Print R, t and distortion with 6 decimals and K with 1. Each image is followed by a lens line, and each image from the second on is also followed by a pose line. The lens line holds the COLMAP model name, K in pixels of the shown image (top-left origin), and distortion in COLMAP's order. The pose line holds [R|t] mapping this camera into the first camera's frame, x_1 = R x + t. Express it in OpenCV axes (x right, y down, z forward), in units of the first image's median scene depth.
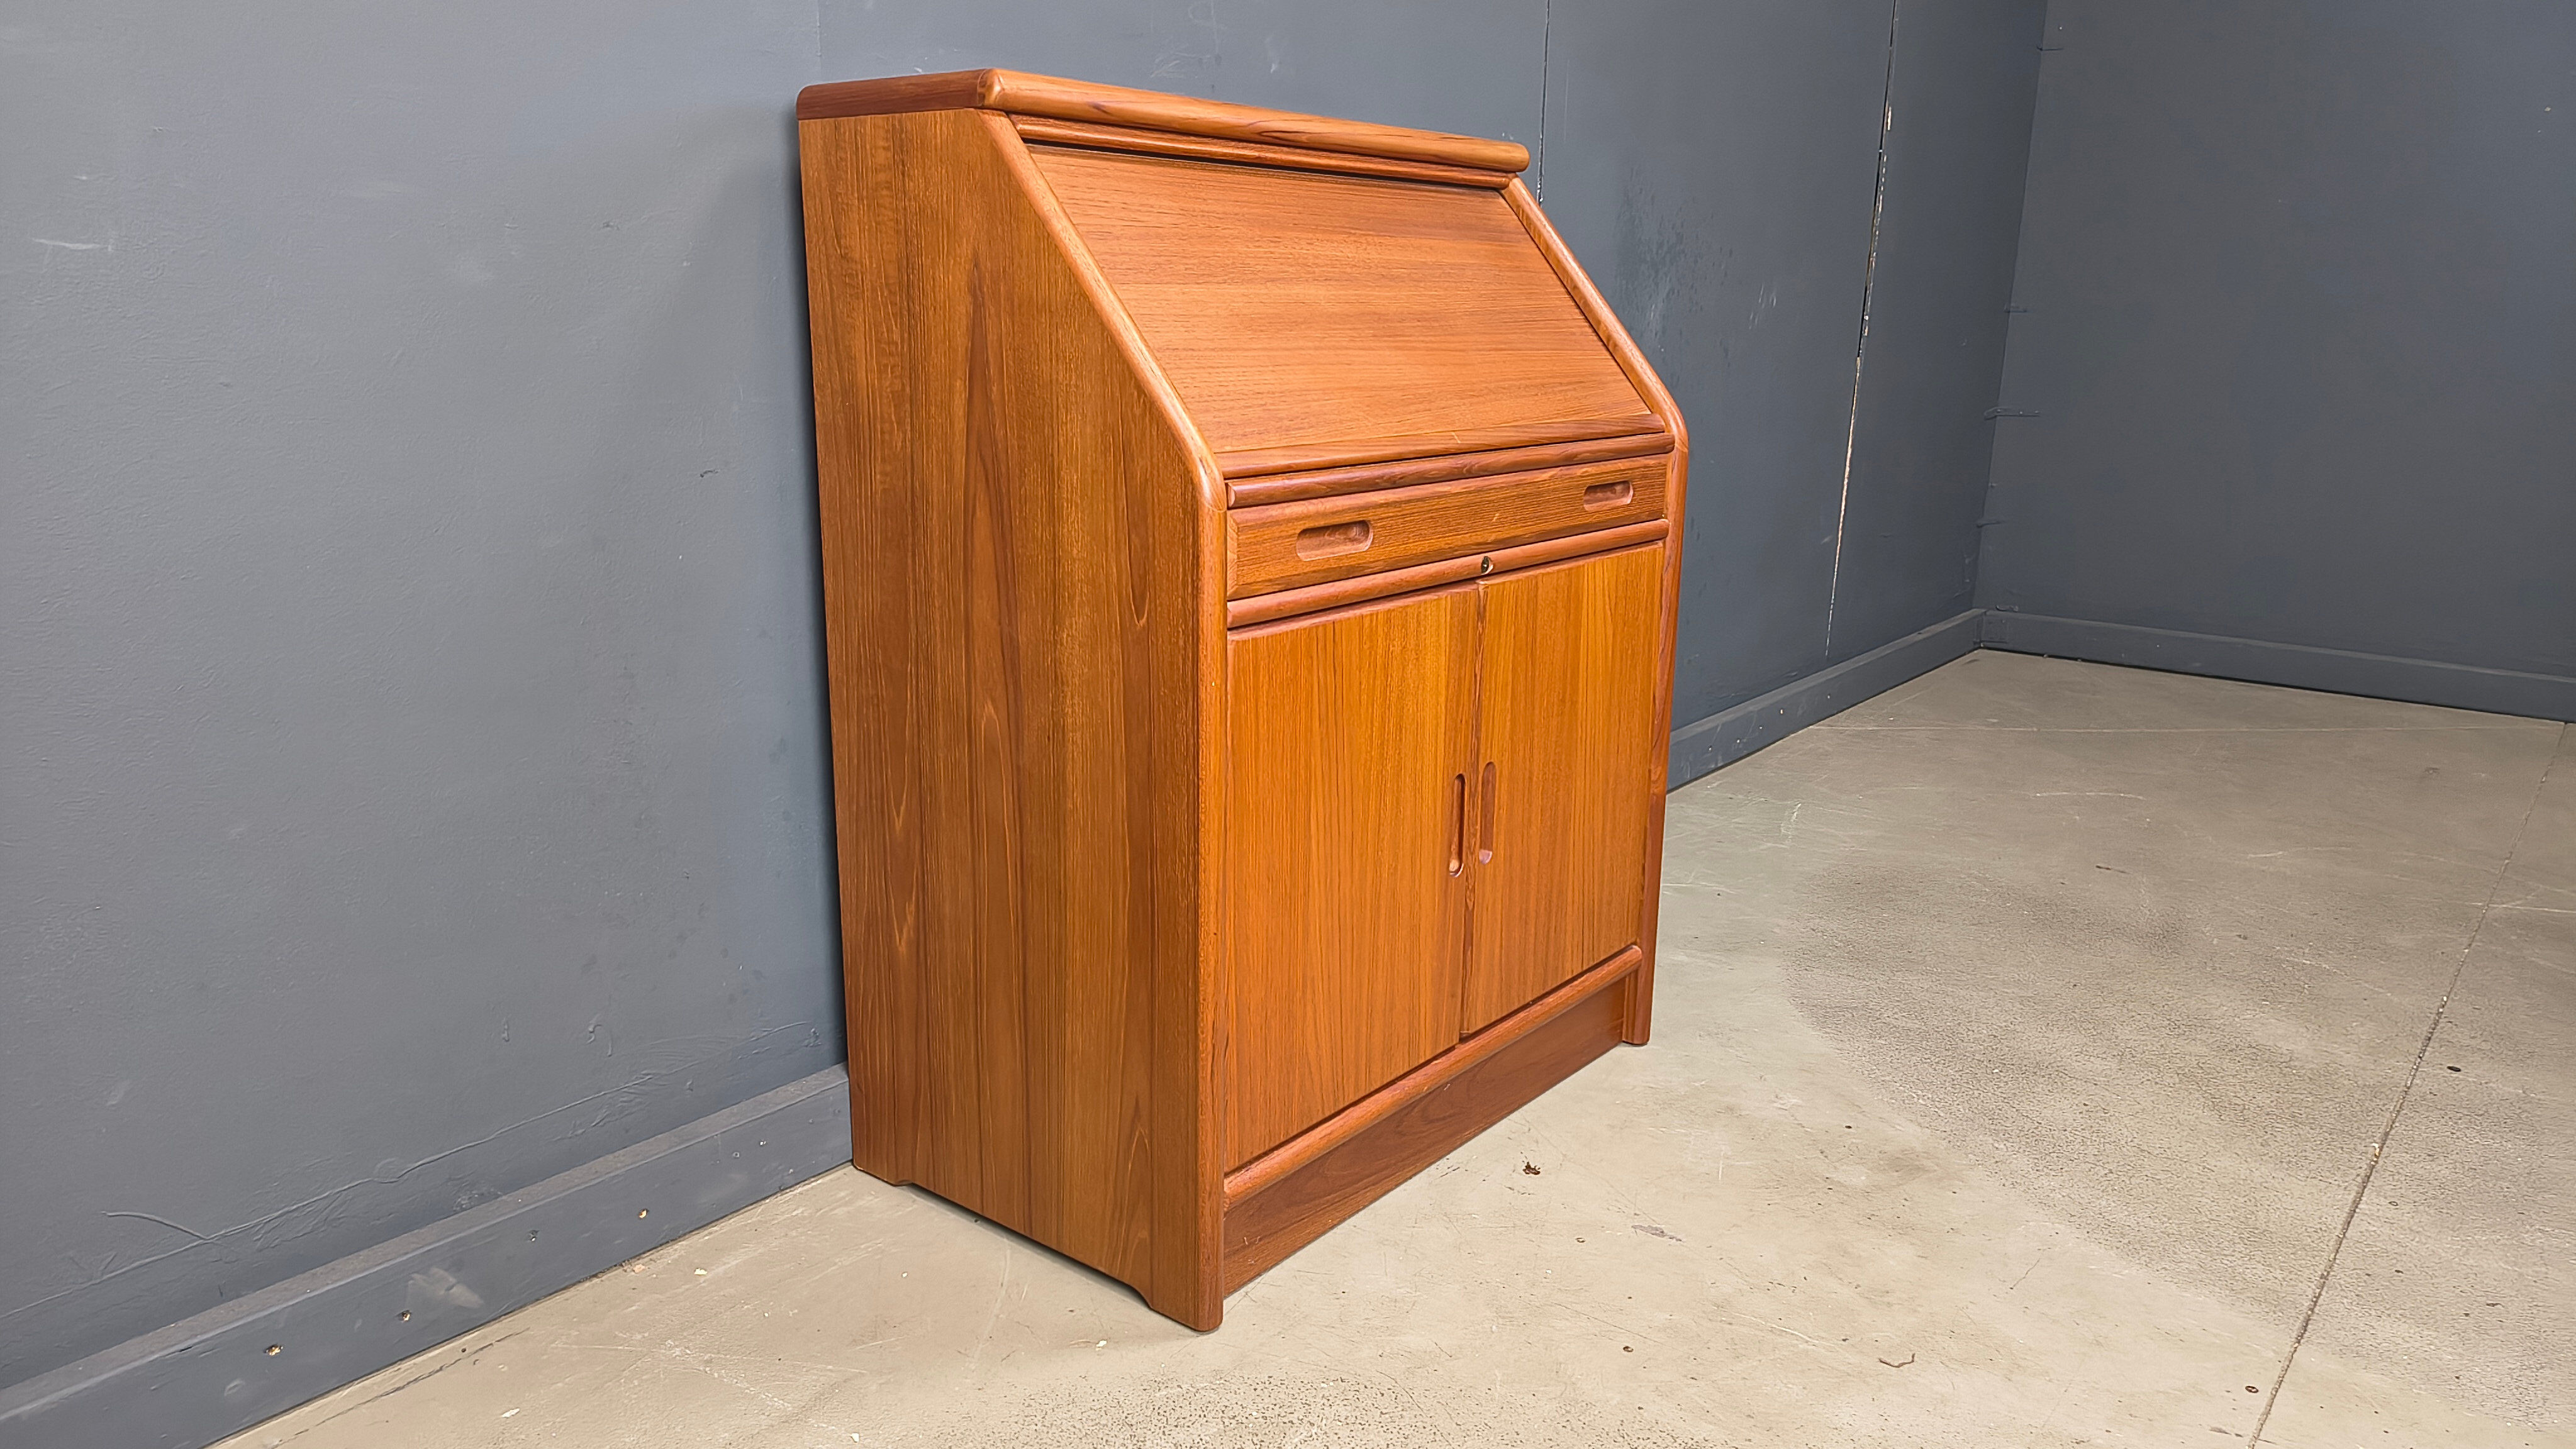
lens RADIAL K [[1772.0, 0, 1292.7], [0, 1772.0, 740.4], [0, 0, 1]] dist [0.046033, -0.061652]
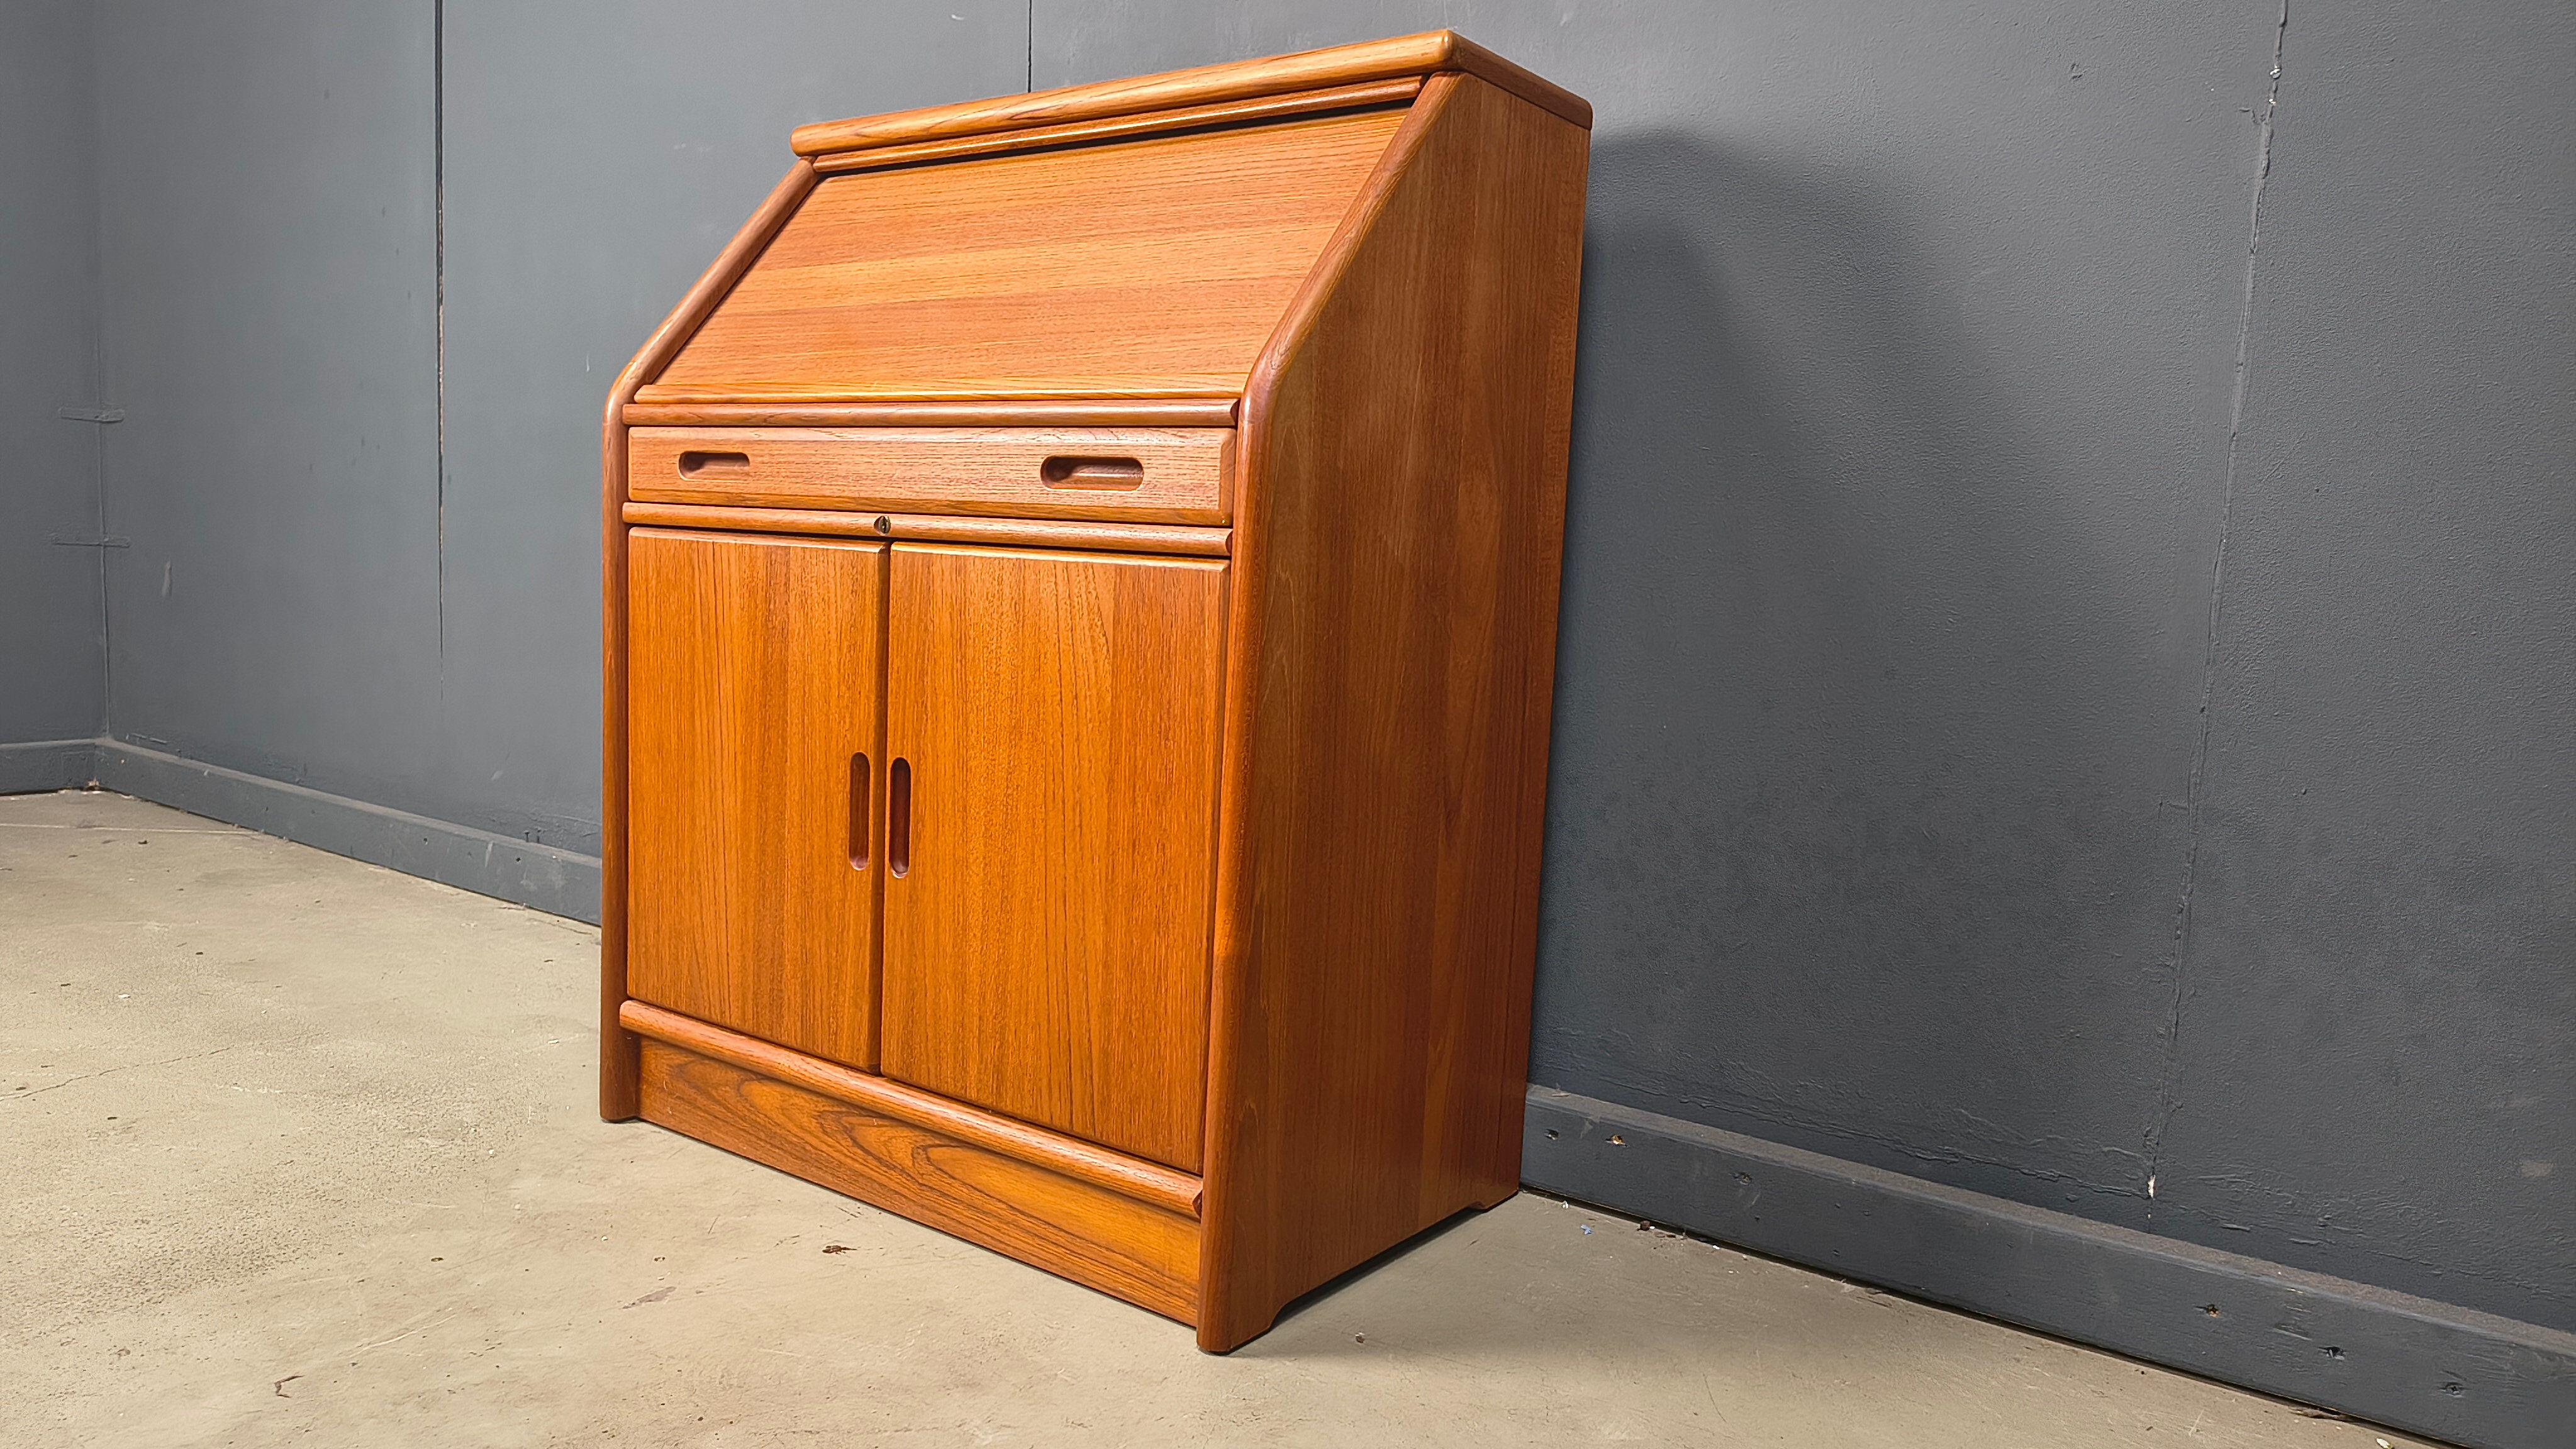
lens RADIAL K [[1772.0, 0, 1273.5], [0, 1772.0, 753.6], [0, 0, 1]] dist [0.046033, -0.061652]
pose [[0.037390, 0.105926, -0.993671, 1.039127], [-0.287529, 0.953456, 0.090819, -0.128397], [0.957042, 0.282313, 0.066107, 1.173643]]
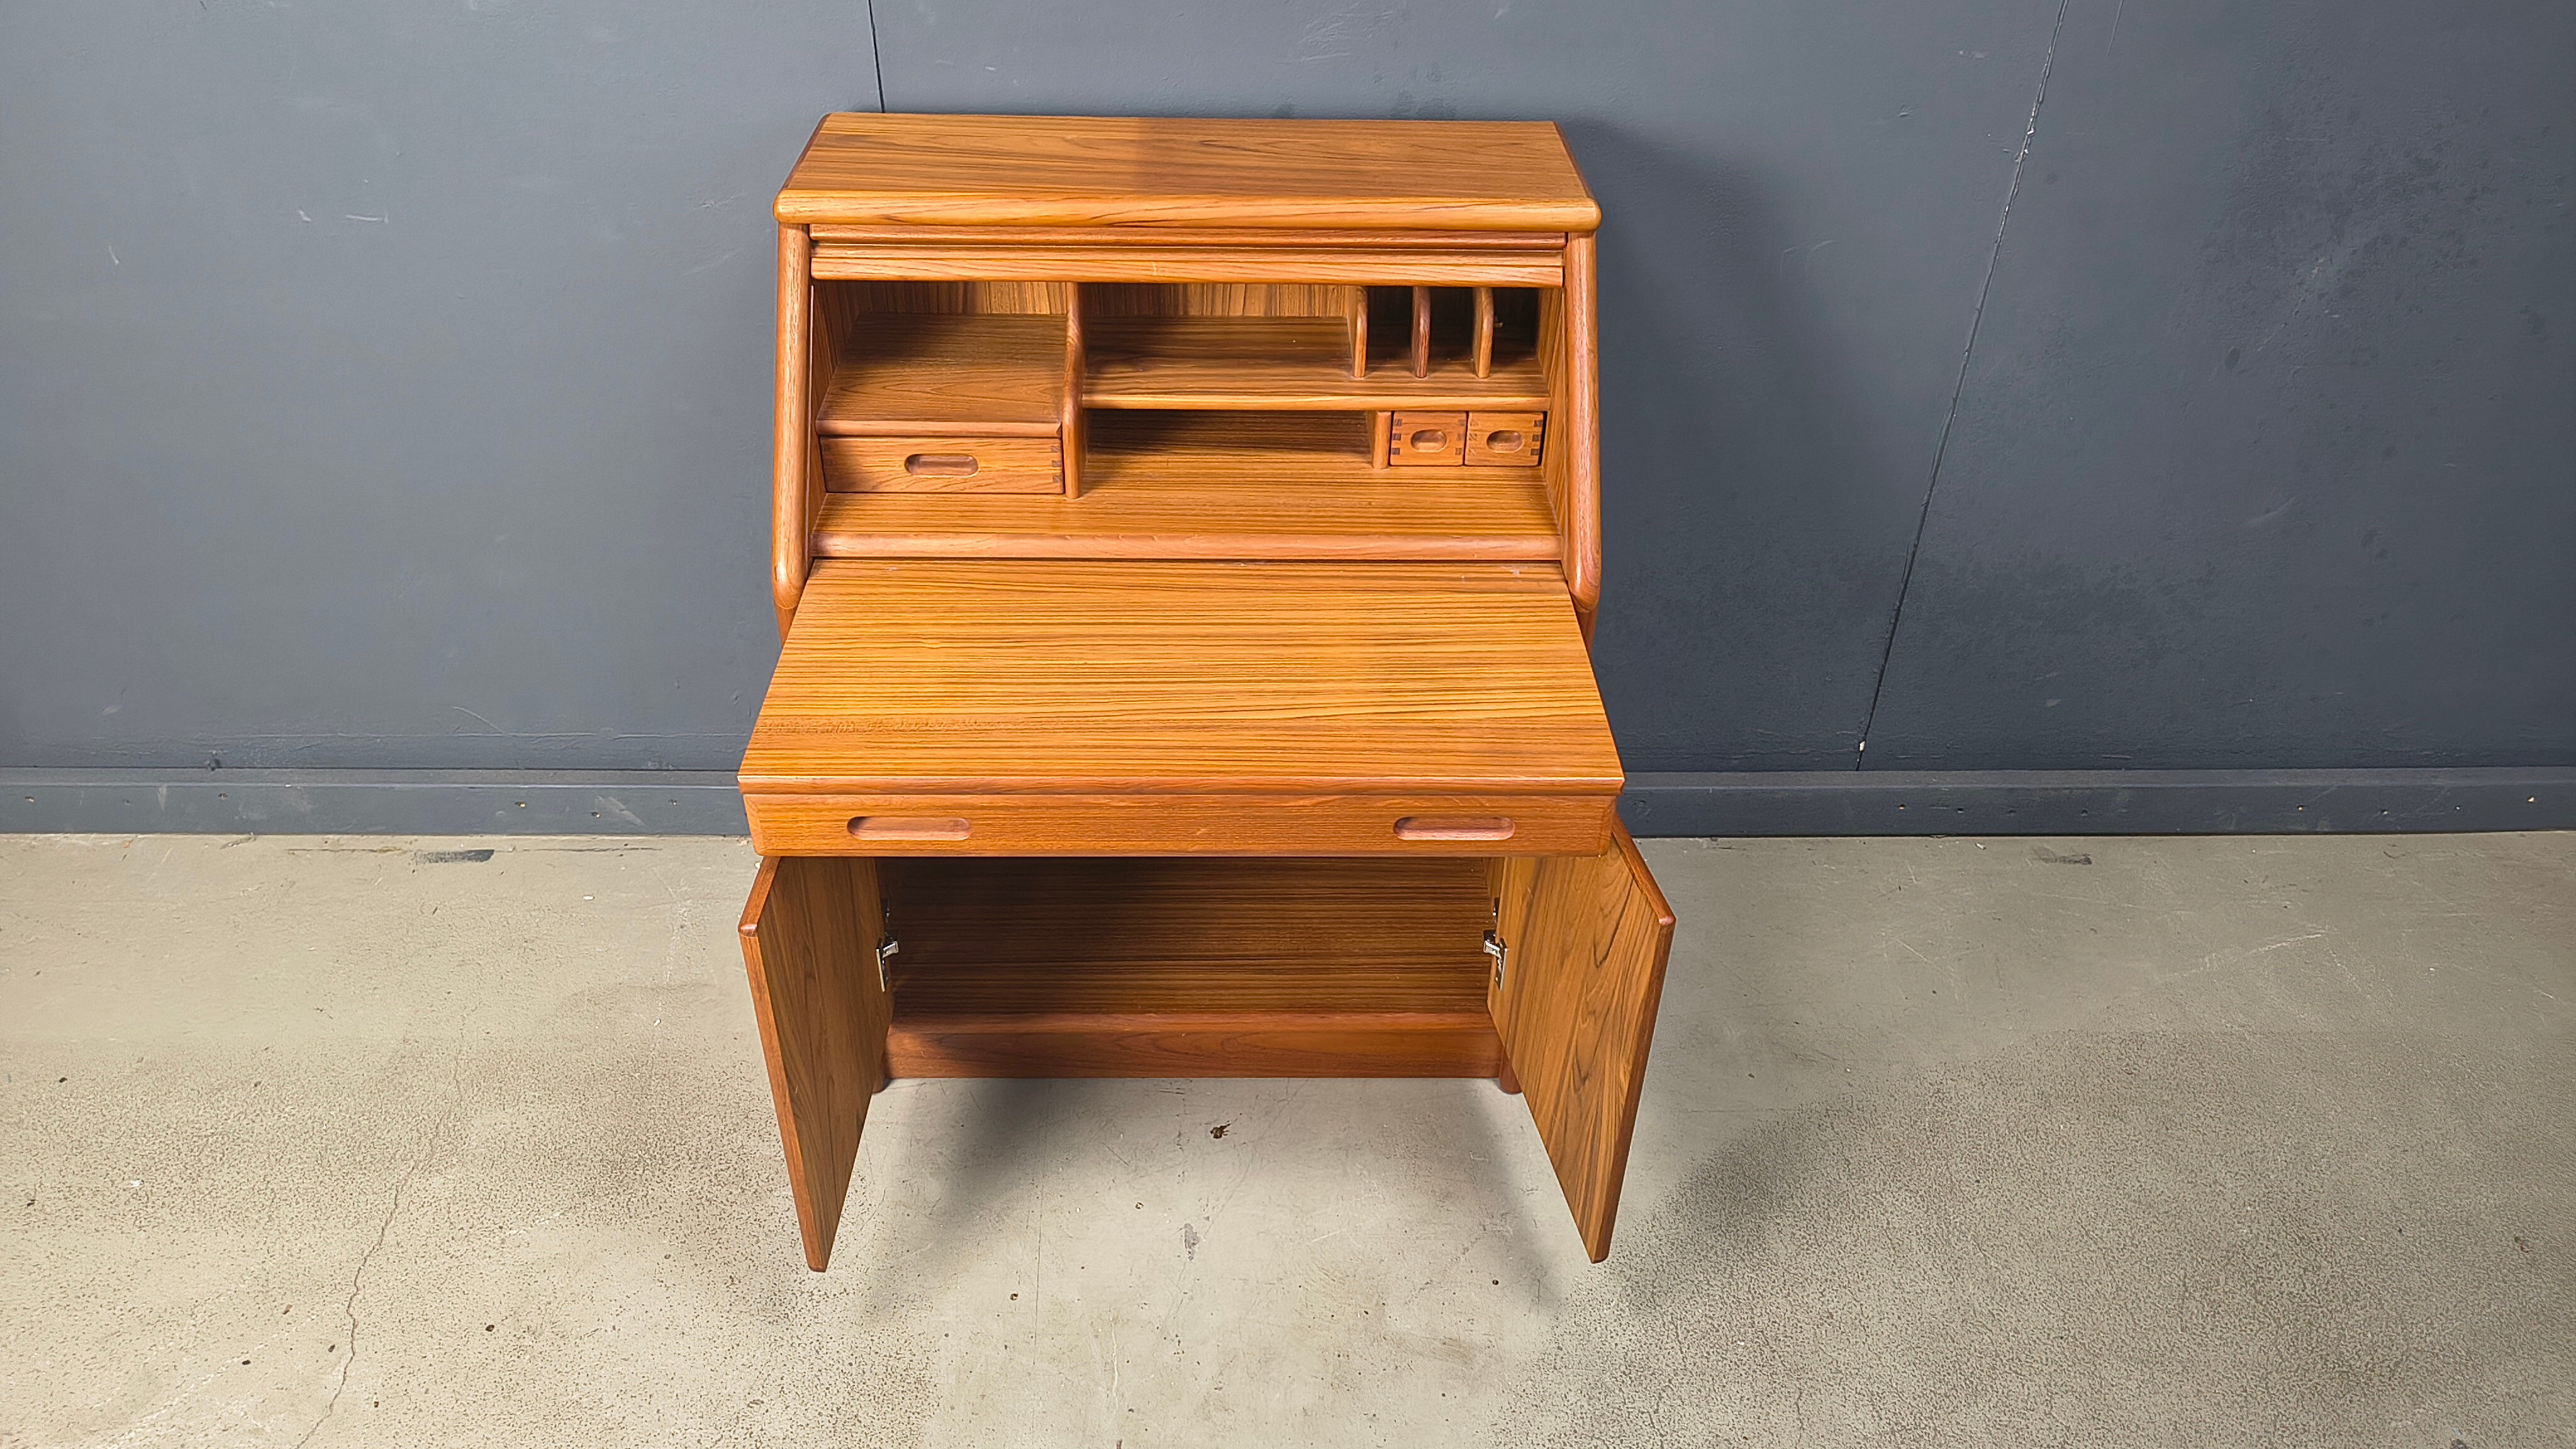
lens RADIAL K [[1772.0, 0, 1257.1], [0, 1772.0, 705.9], [0, 0, 1]] dist [0.046033, -0.061652]
pose [[0.632833, 0.451343, -0.629136, 0.826539], [-0.193395, 0.878919, 0.436005, -0.564330], [0.749747, -0.154247, 0.643496, 0.339435]]
